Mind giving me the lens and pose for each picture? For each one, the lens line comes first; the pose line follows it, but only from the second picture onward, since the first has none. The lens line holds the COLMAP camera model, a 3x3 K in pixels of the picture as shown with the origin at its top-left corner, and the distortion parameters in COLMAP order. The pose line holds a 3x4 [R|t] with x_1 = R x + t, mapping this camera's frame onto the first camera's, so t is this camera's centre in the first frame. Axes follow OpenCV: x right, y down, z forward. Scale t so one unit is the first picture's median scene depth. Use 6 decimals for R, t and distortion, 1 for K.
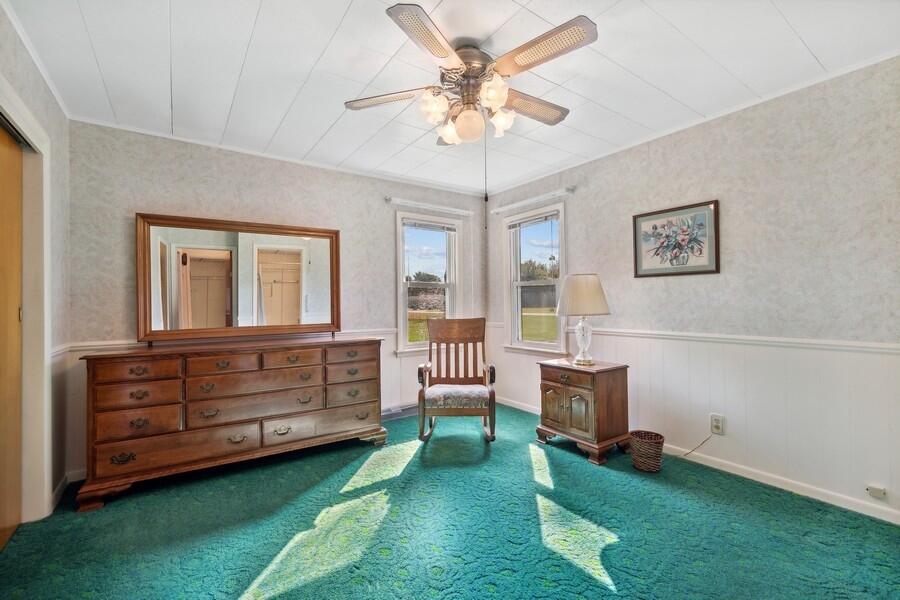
lens RADIAL K [[385.6, 0, 444.8], [0, 385.6, 303.7], [0, 0, 1]] dist [0.000430, -0.000001]
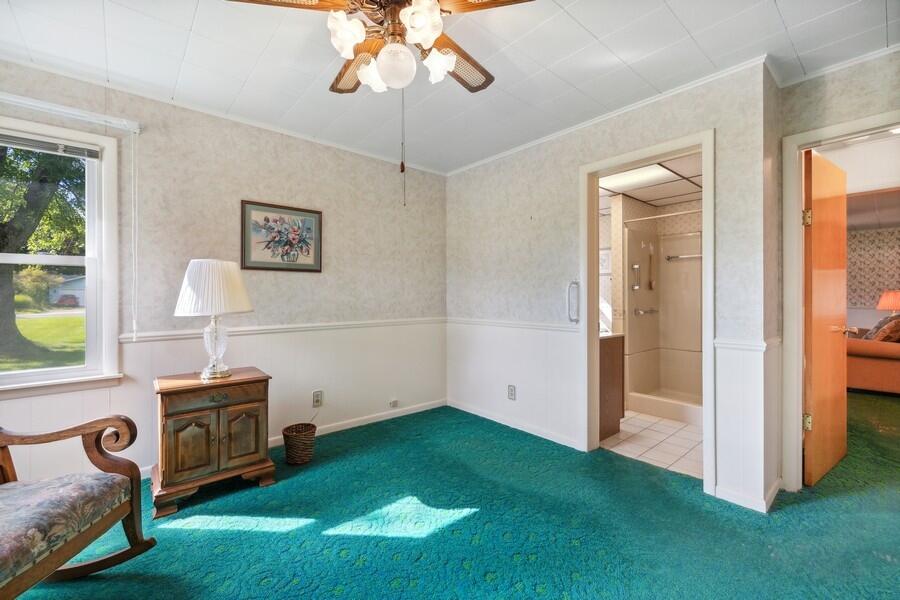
lens RADIAL K [[385.6, 0, 444.8], [0, 385.6, 295.1], [0, 0, 1]] dist [0.000430, -0.000001]
pose [[-0.098336, 0.006177, 0.995134, -0.491076], [0.002826, 0.999978, -0.005928, -0.000117], [-0.995149, 0.002229, -0.098352, 0.678694]]
